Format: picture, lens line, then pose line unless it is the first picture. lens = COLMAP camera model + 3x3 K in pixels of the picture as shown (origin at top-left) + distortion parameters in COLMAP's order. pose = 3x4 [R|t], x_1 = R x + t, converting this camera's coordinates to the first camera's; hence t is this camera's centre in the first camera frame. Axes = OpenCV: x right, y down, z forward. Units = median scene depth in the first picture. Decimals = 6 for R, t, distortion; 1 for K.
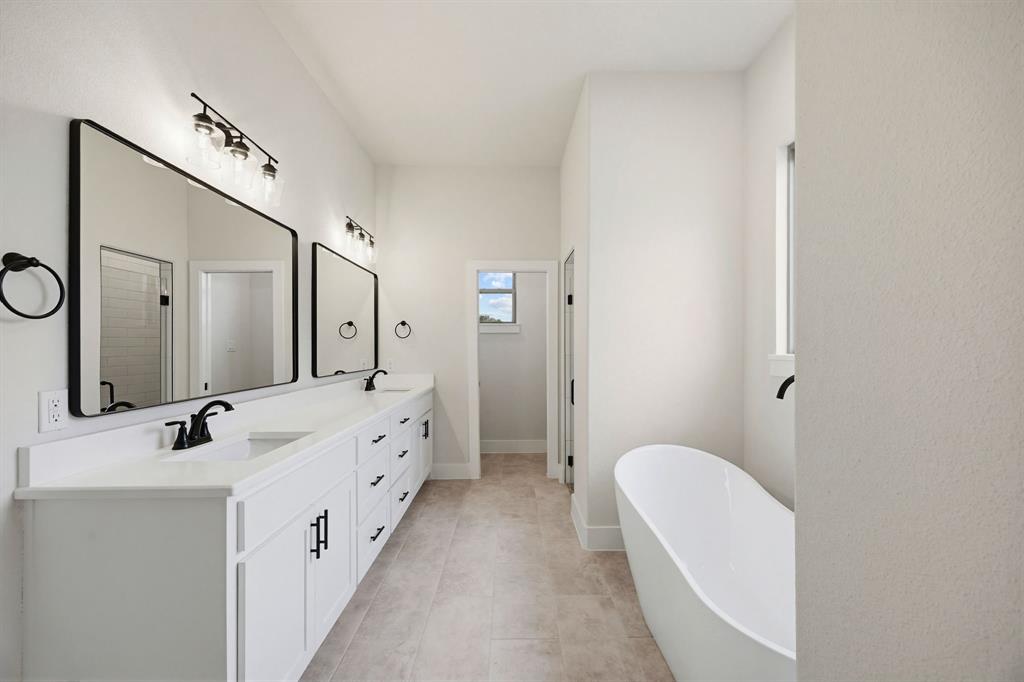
lens RADIAL K [[396.6, 0, 511.5], [0, 396.6, 337.4], [0, 0, 1]] dist [0.011848, 0.000851]
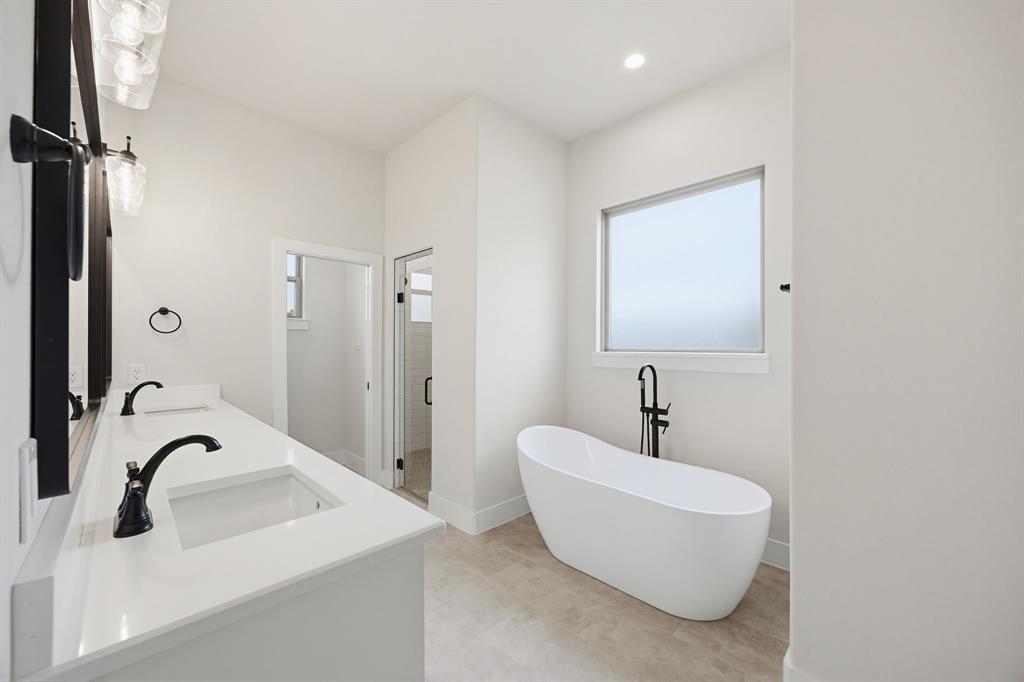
lens RADIAL K [[396.6, 0, 521.5], [0, 396.6, 338.6], [0, 0, 1]] dist [0.011848, 0.000851]
pose [[0.716439, 0.015992, 0.697466, -0.549602], [-0.018453, 0.999822, -0.003970, 0.005028], [-0.697406, -0.010027, 0.716606, 0.162766]]
